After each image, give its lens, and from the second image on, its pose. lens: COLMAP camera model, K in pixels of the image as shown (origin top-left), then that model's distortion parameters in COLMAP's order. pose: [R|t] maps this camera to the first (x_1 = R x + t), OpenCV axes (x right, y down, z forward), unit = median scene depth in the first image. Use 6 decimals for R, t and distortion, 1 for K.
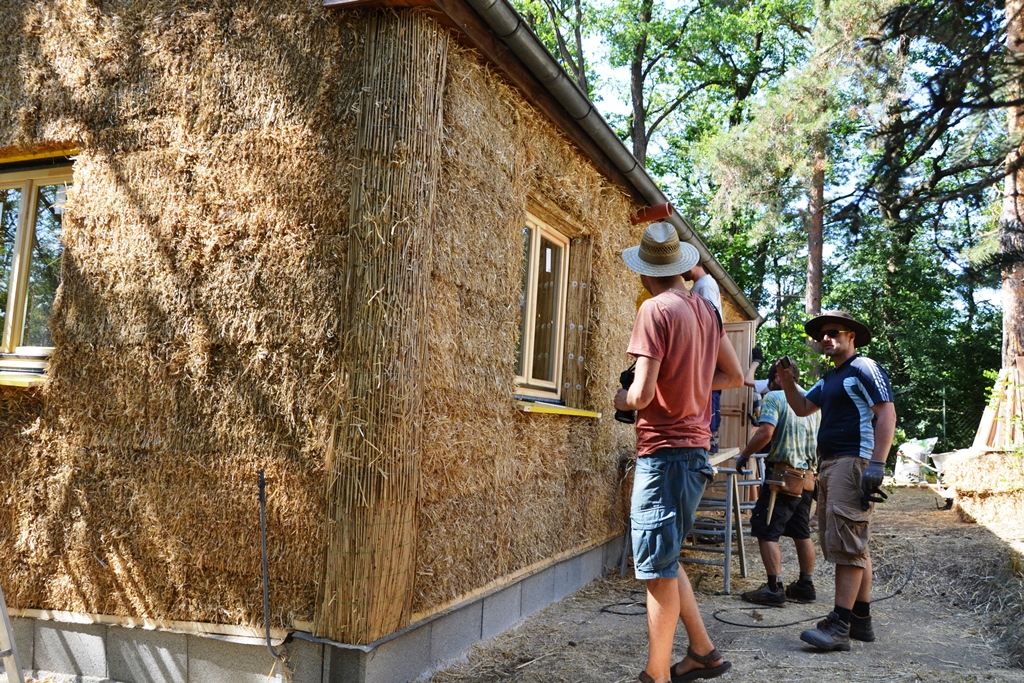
lens RADIAL K [[821.1, 0, 504.3], [0, 821.1, 344.7], [0, 0, 1]] dist [-0.001396, 0.017177]
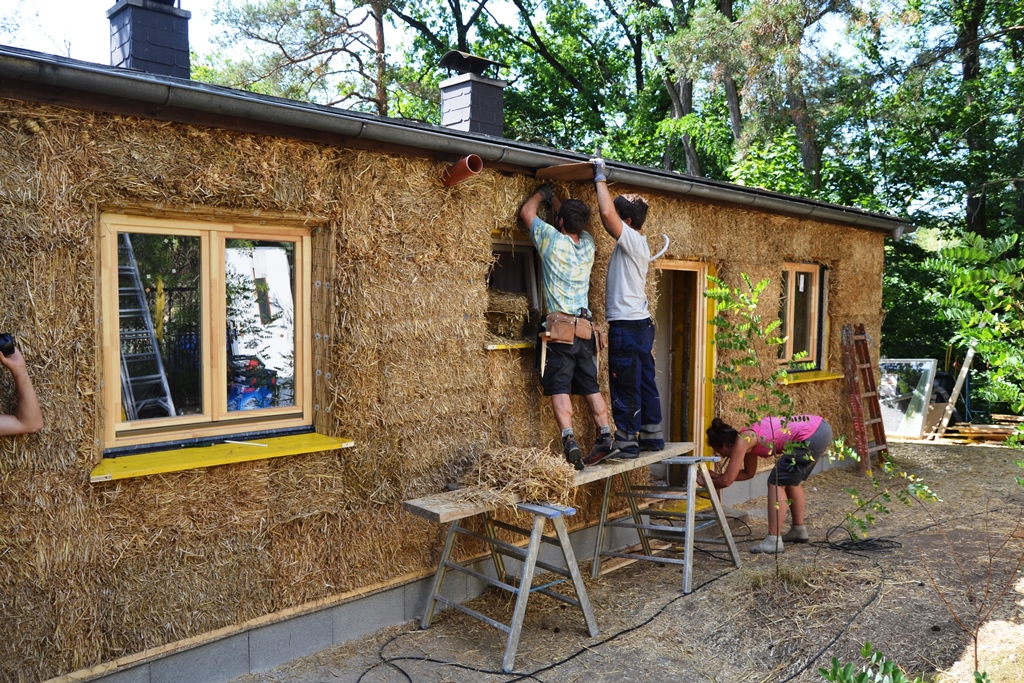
lens RADIAL K [[821.1, 0, 504.3], [0, 821.1, 344.7], [0, 0, 1]] dist [-0.001396, 0.017177]
pose [[0.916405, -0.031273, -0.399028, 0.899928], [0.081530, 0.990626, 0.109604, -0.137832], [0.391860, -0.132974, 0.910365, 0.499167]]
